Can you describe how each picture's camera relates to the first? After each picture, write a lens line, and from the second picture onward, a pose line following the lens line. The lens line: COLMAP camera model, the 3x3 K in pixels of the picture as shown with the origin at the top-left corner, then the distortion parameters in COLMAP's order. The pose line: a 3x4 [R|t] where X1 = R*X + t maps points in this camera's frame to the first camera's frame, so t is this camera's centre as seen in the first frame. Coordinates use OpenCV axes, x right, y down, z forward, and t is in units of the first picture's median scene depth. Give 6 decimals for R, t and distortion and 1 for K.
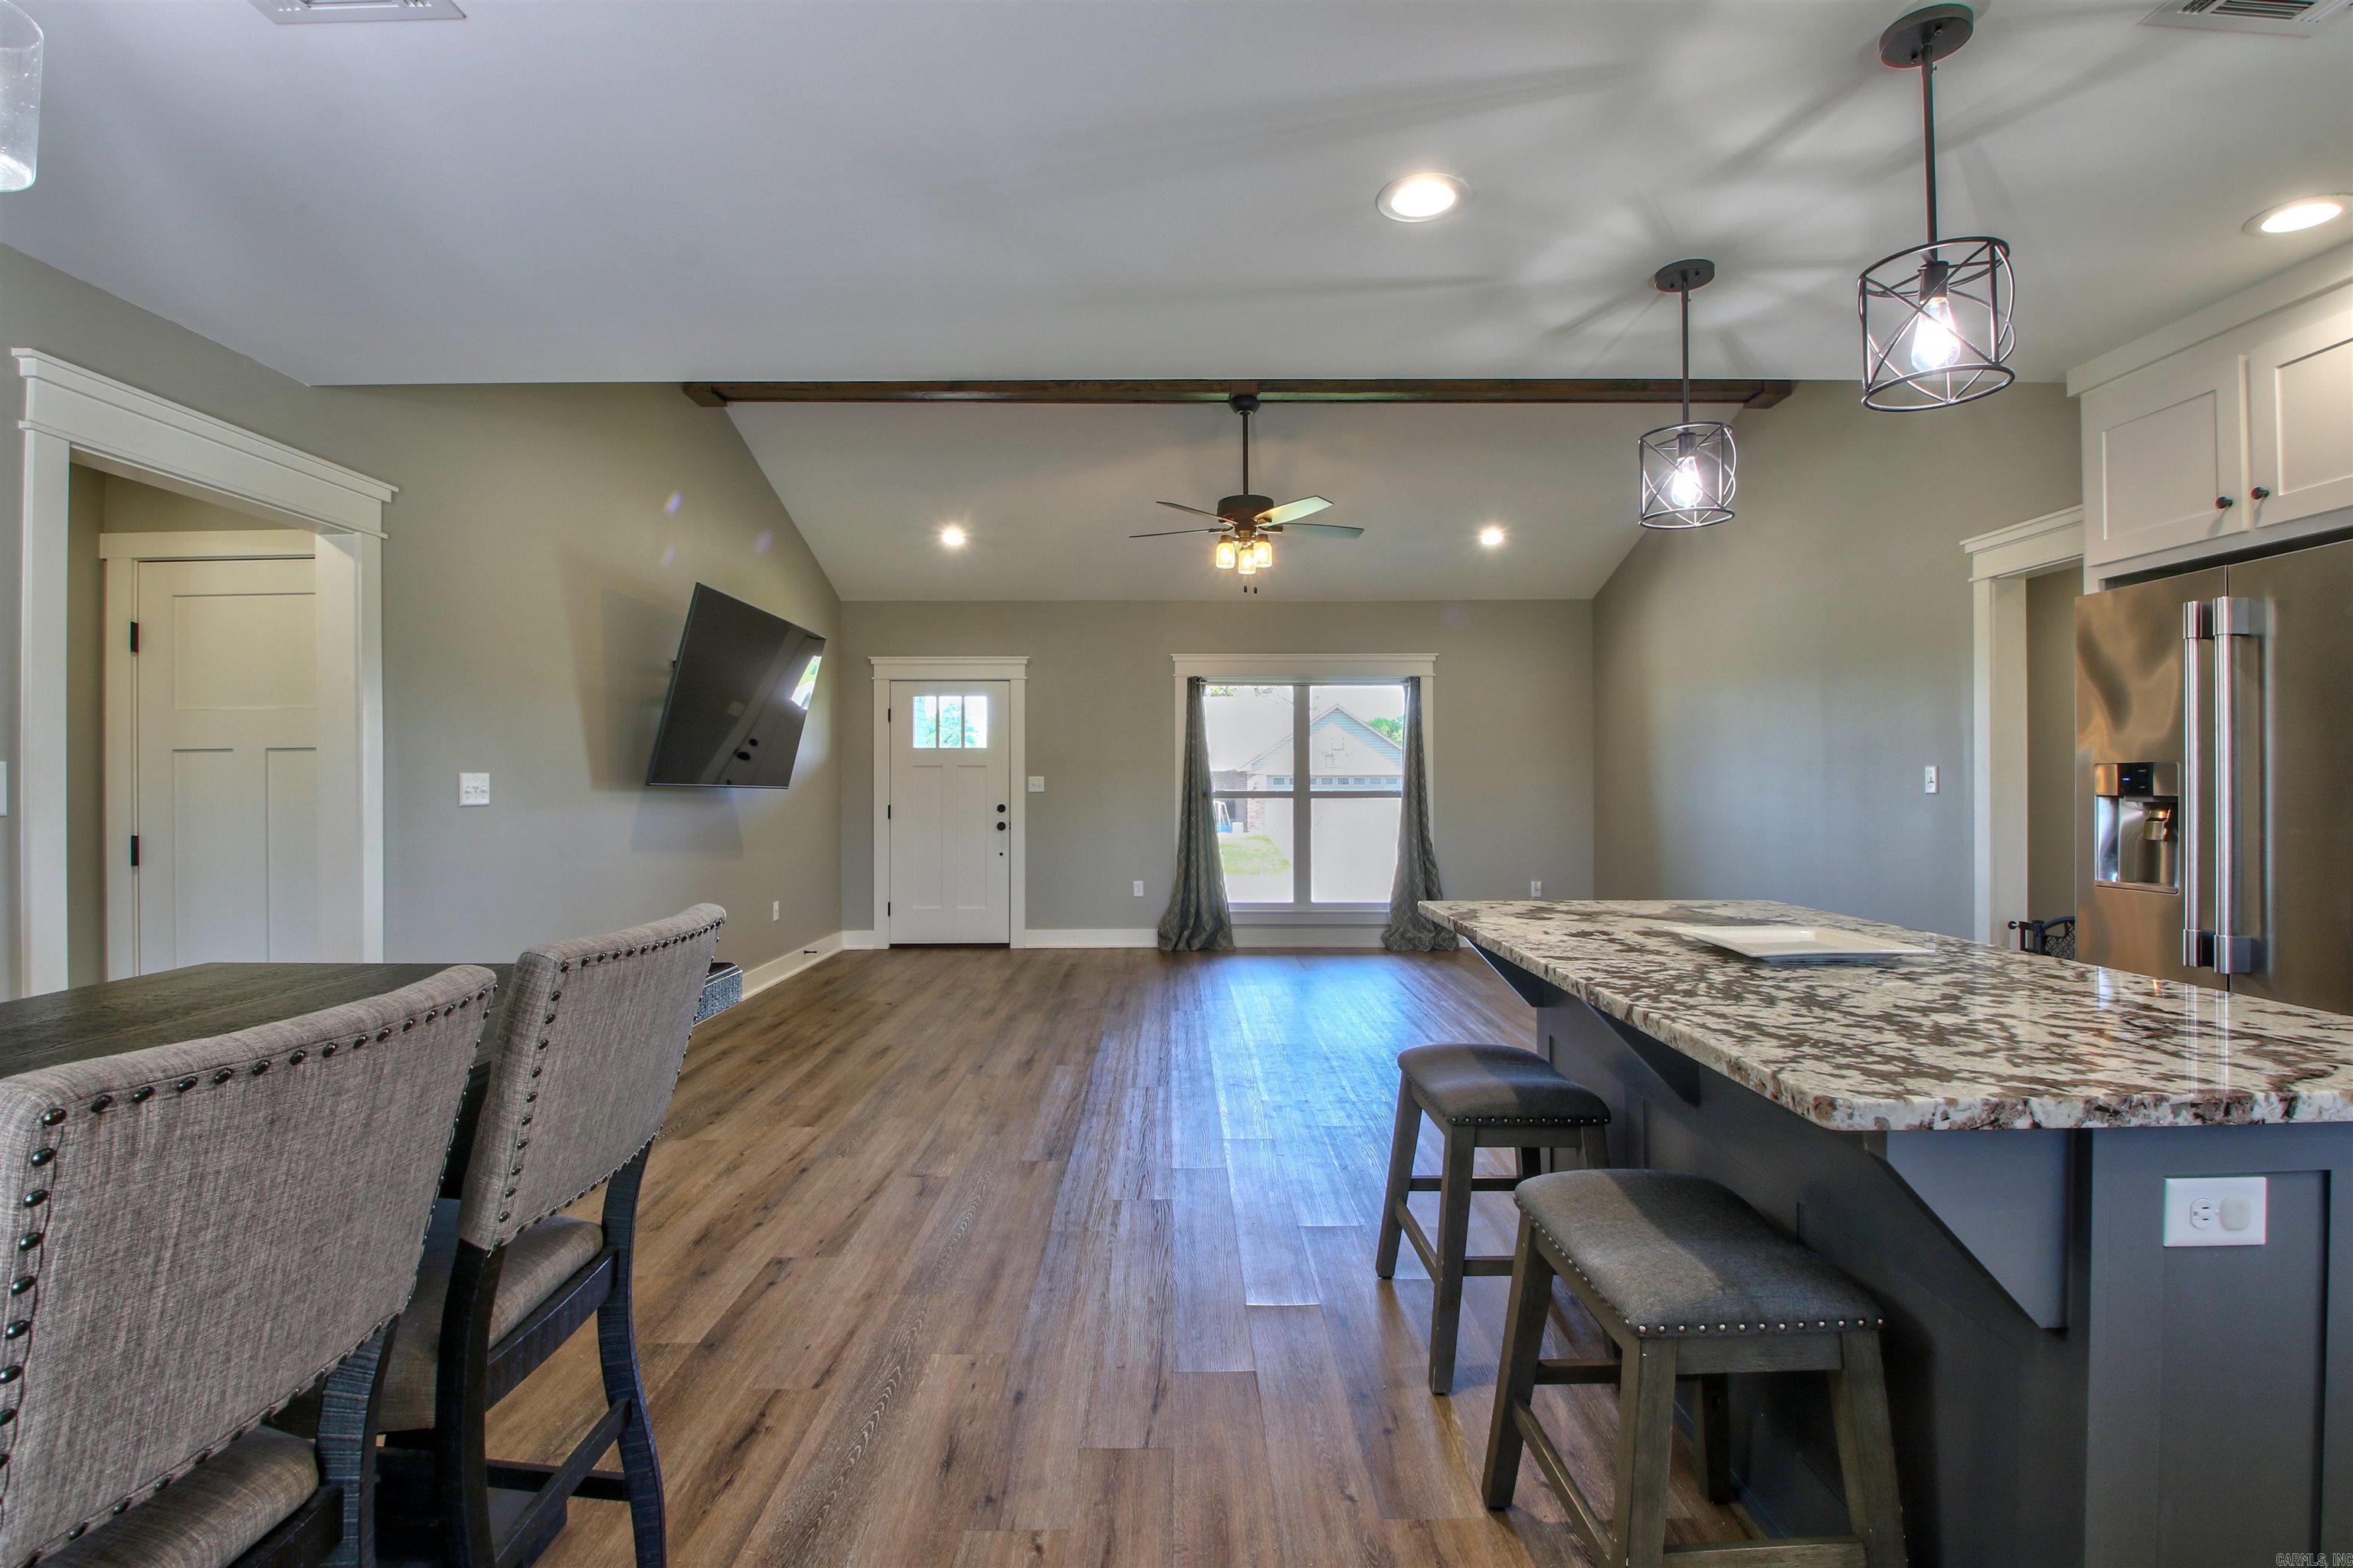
lens RADIAL K [[1091.9, 0, 1179.9], [0, 1091.9, 772.3], [0, 0, 1]] dist [0.007442, -0.017330]
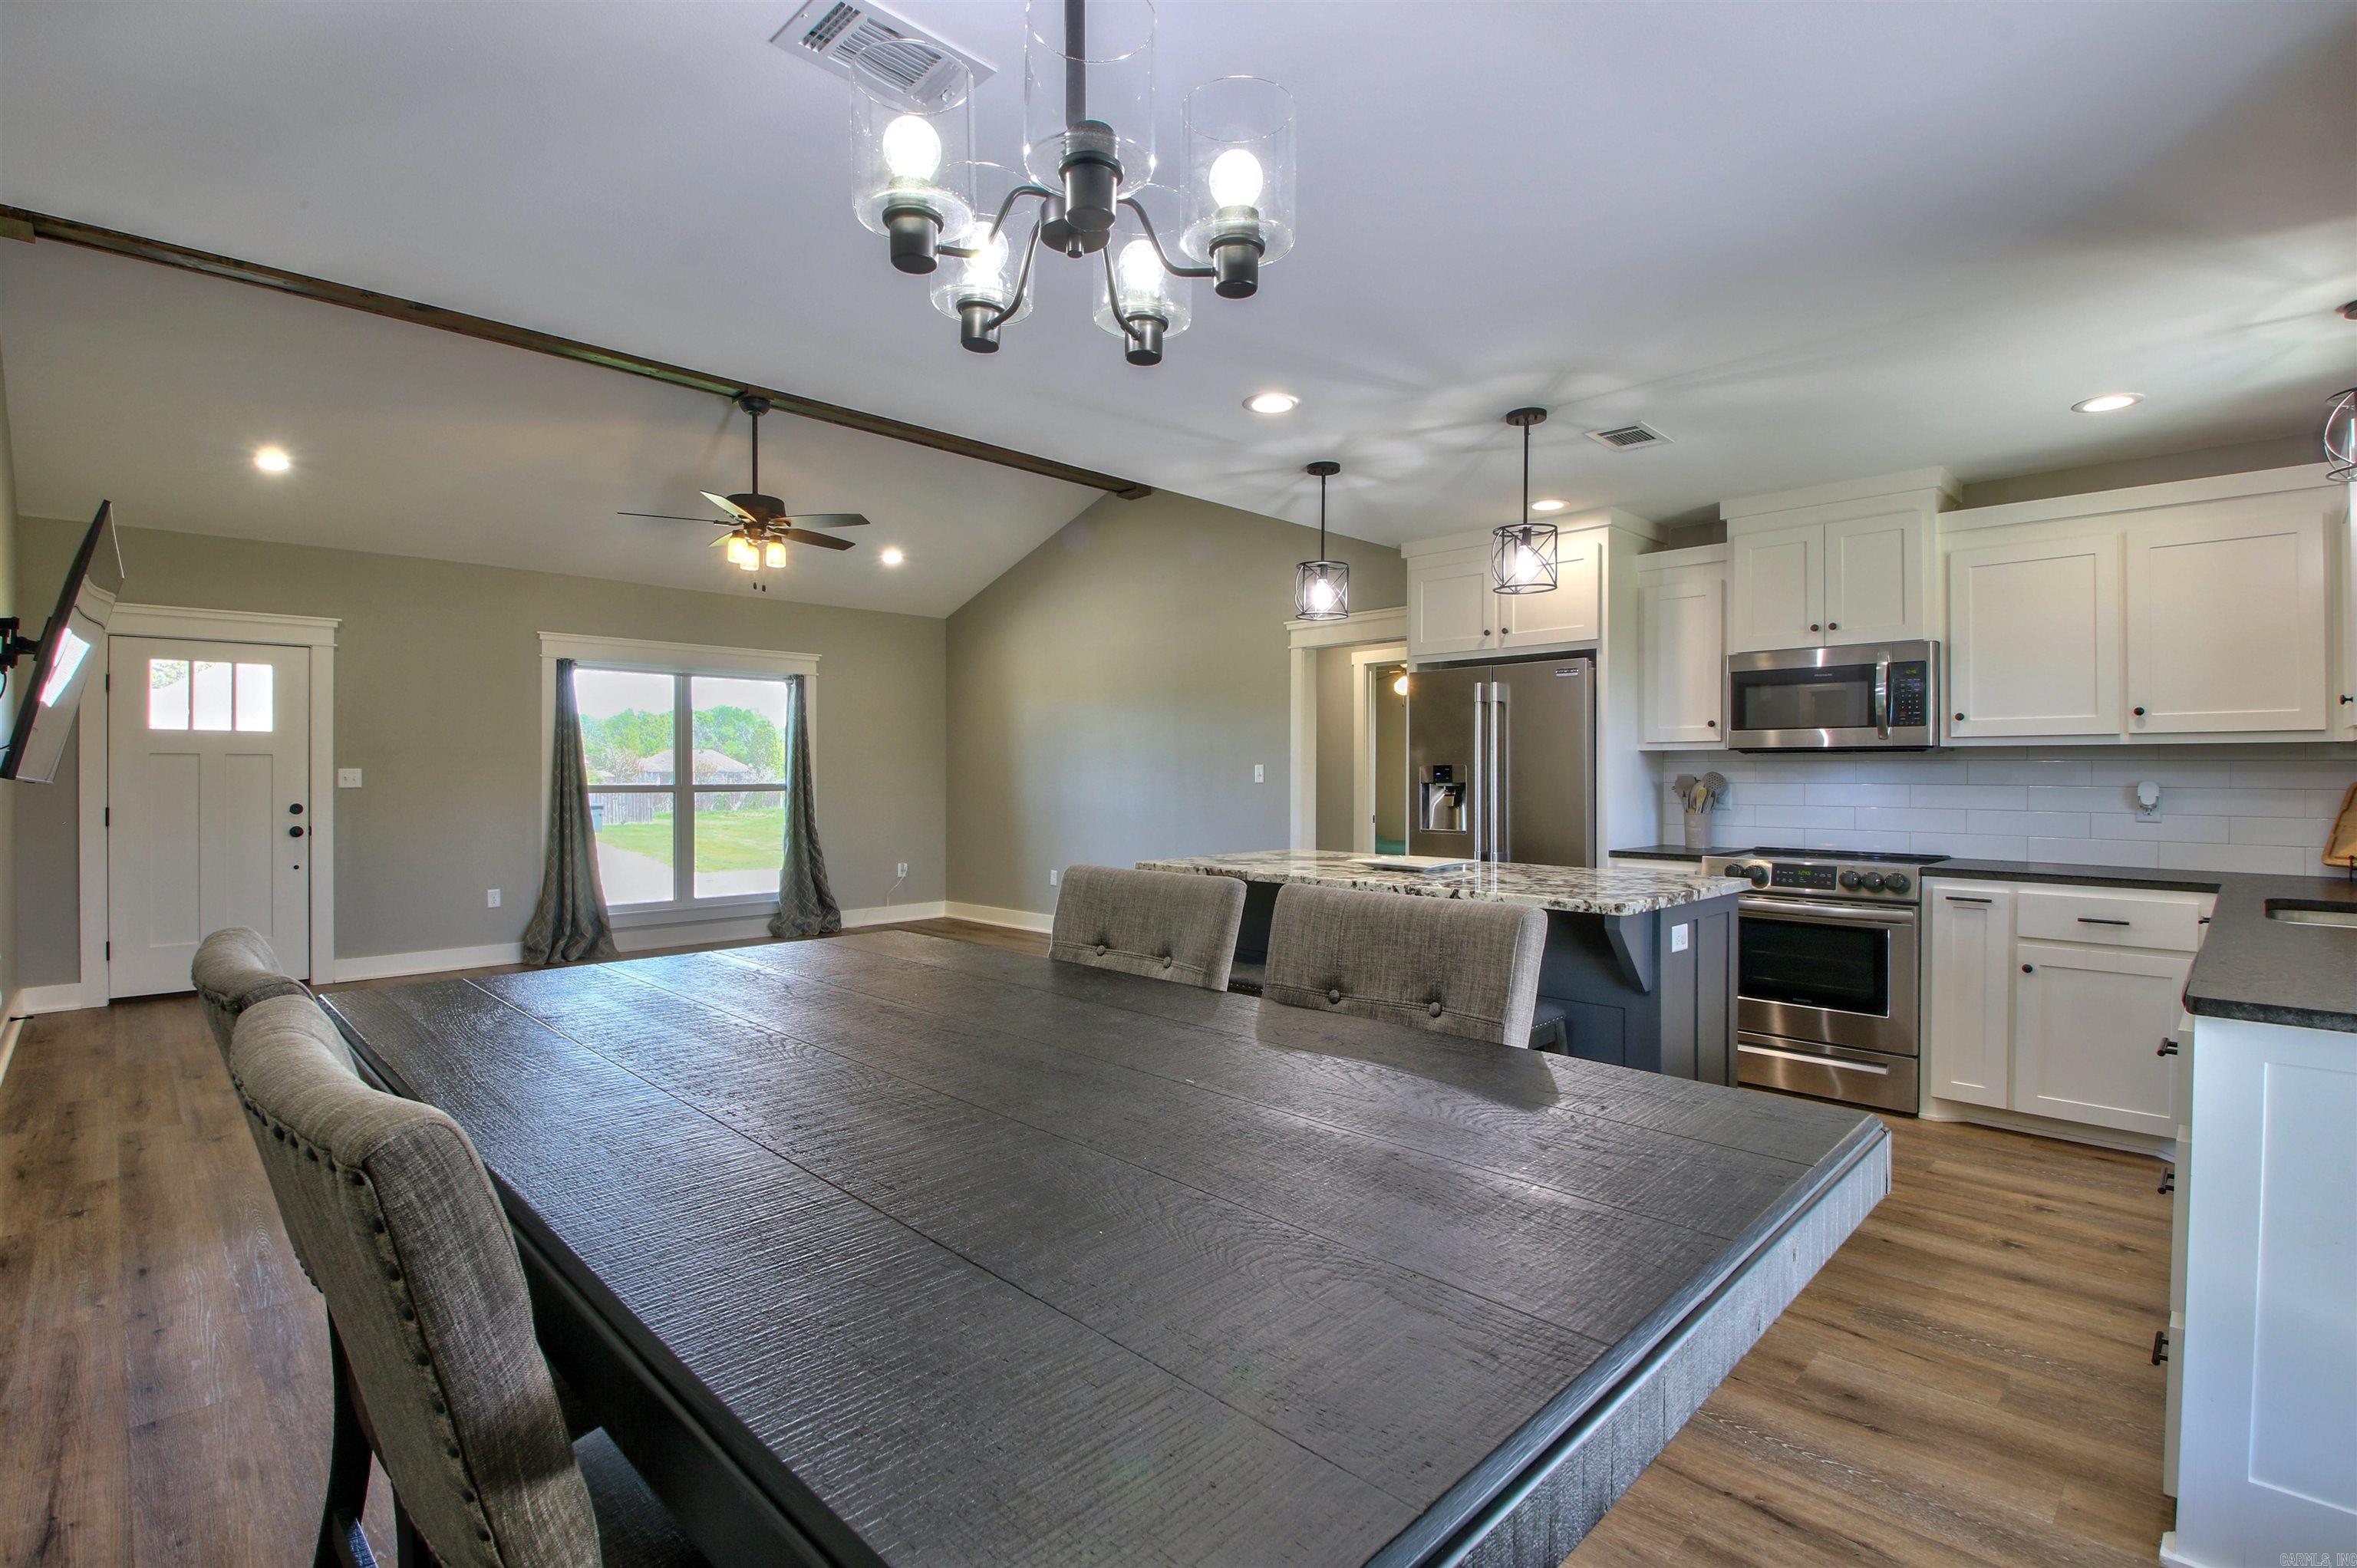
lens RADIAL K [[1093.7, 0, 1184.6], [0, 1093.7, 767.2], [0, 0, 1]] dist [0.007442, -0.017330]
pose [[0.712708, 0.005298, 0.701440, -0.287048], [-0.006091, 0.999981, -0.001365, 0.000108], [-0.701434, -0.003299, 0.712727, -0.010886]]
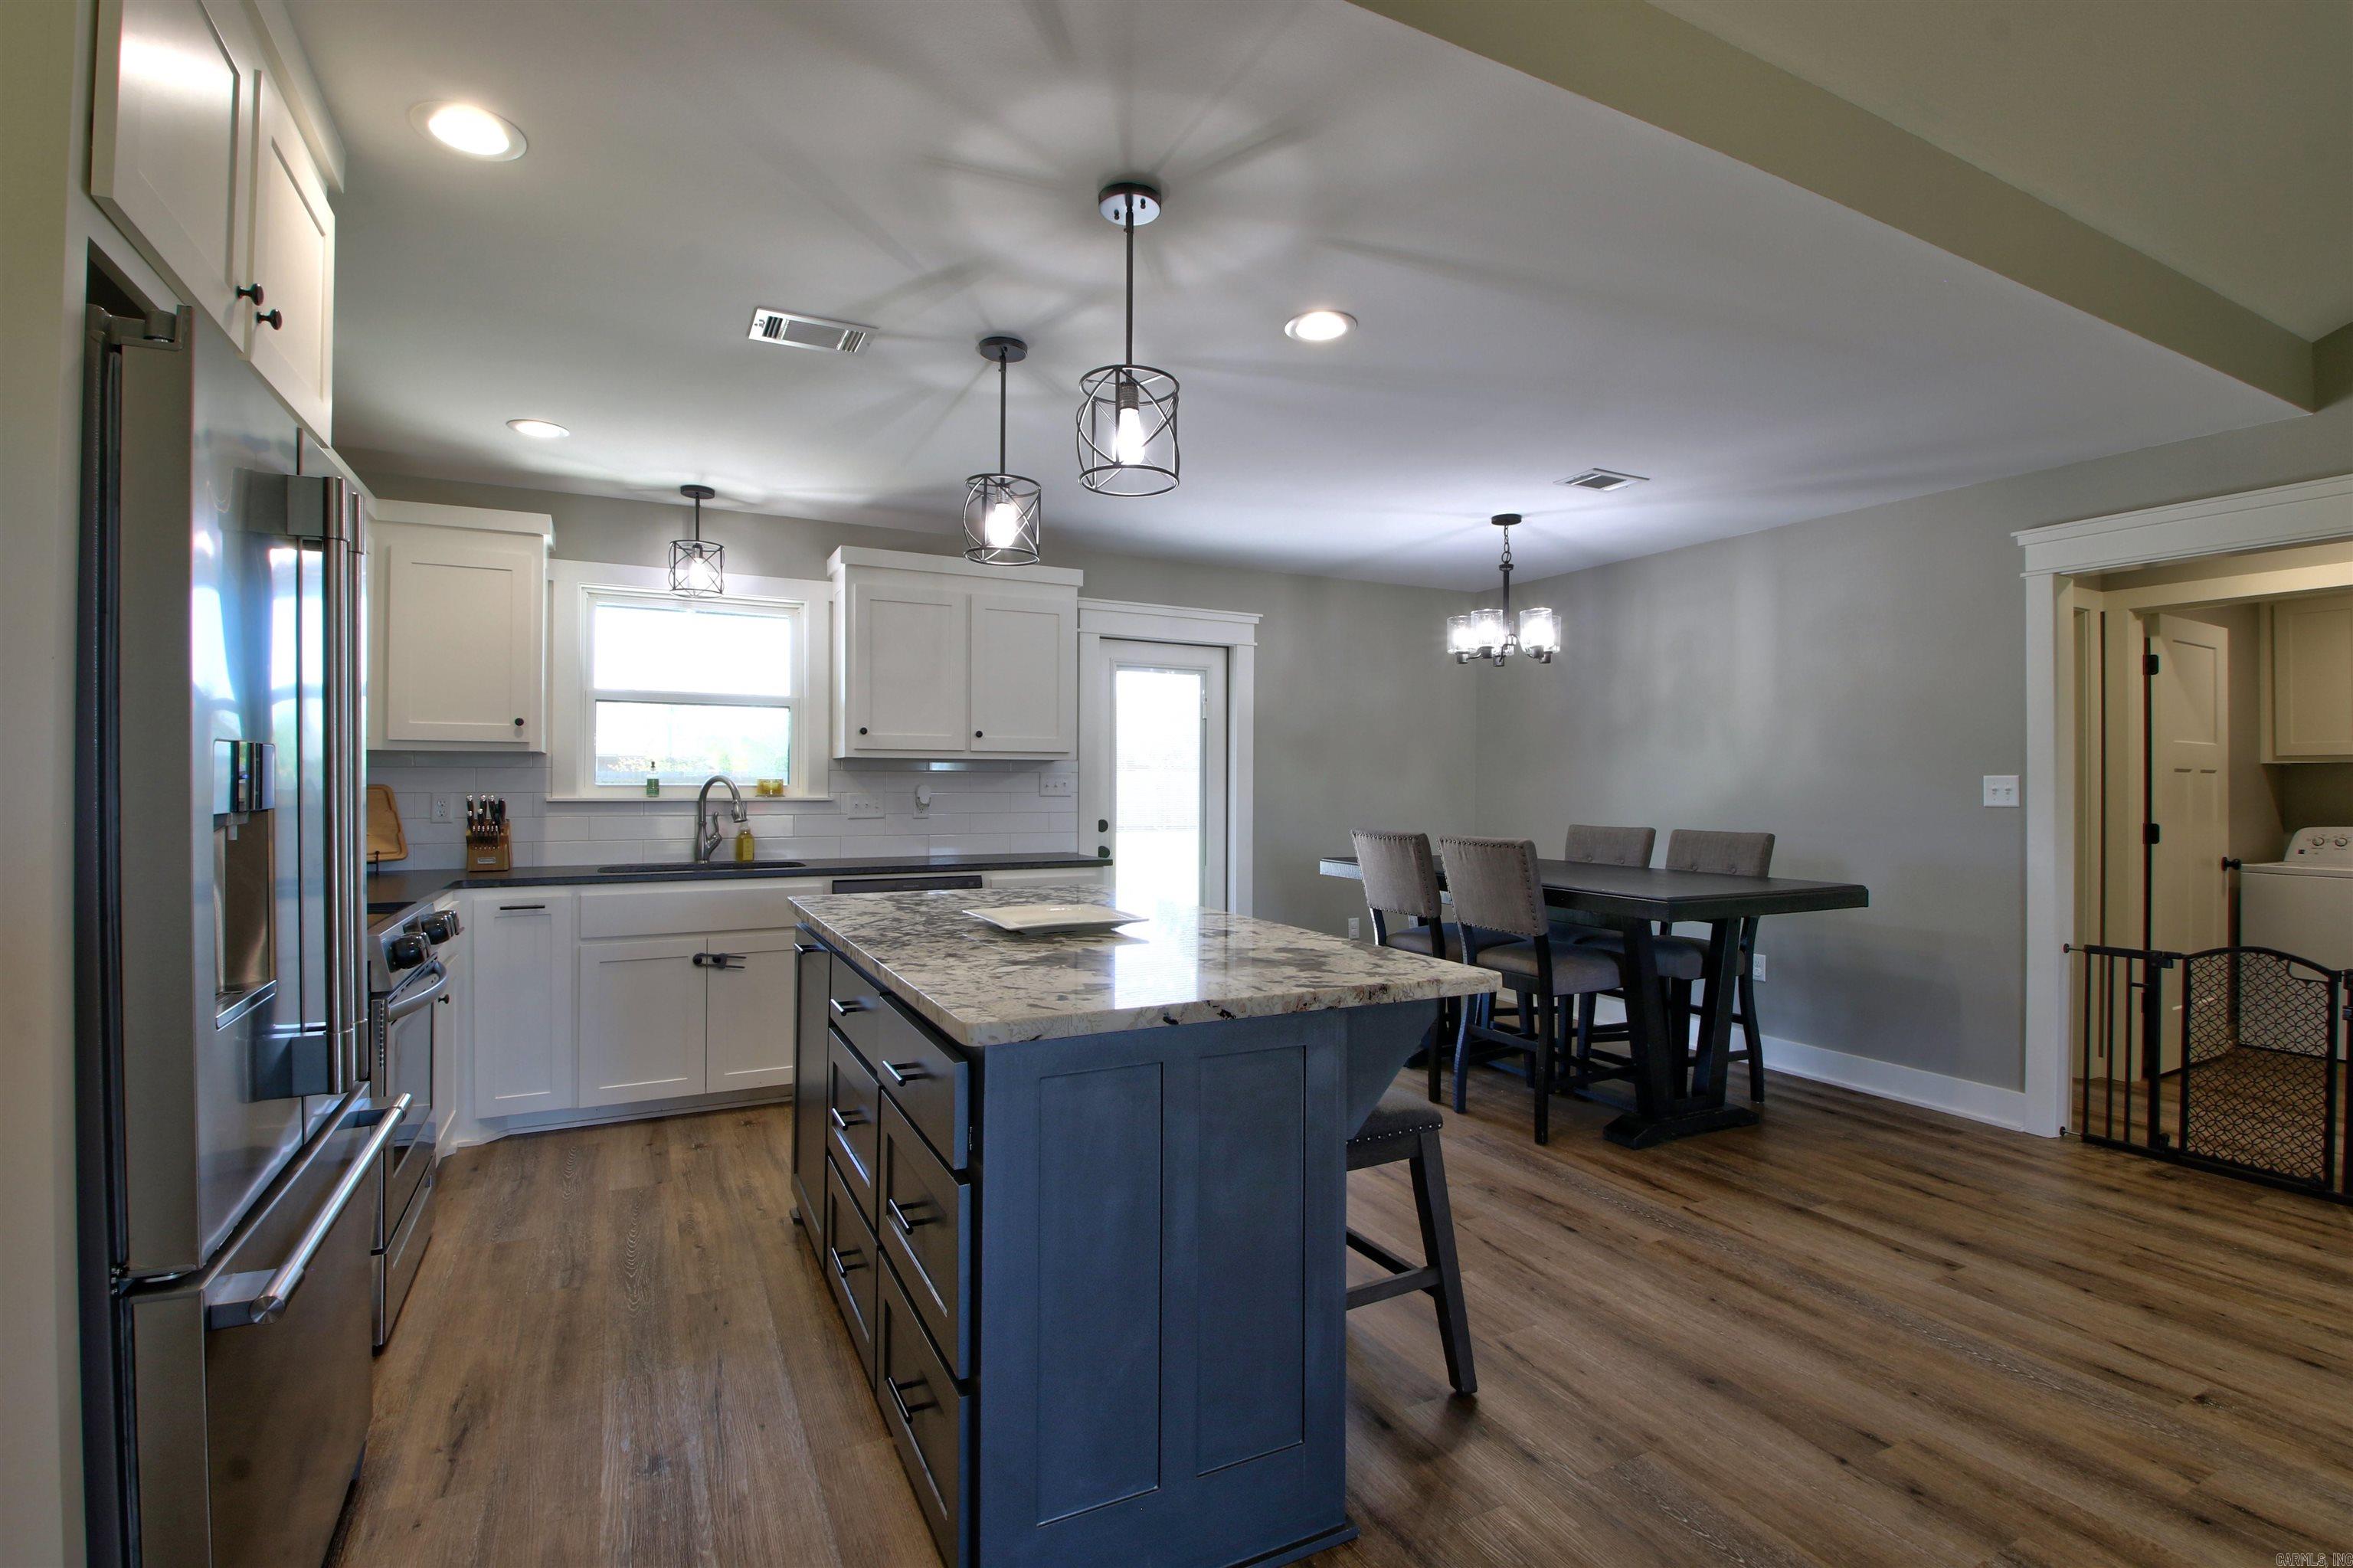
lens RADIAL K [[1091.9, 0, 1184.2], [0, 1091.9, 770.8], [0, 0, 1]] dist [0.007442, -0.017330]
pose [[-0.893108, -0.009214, -0.449749, 0.275446], [-0.001299, 0.999839, -0.017905, 0.005001], [0.449841, -0.015407, -0.892976, 0.608607]]
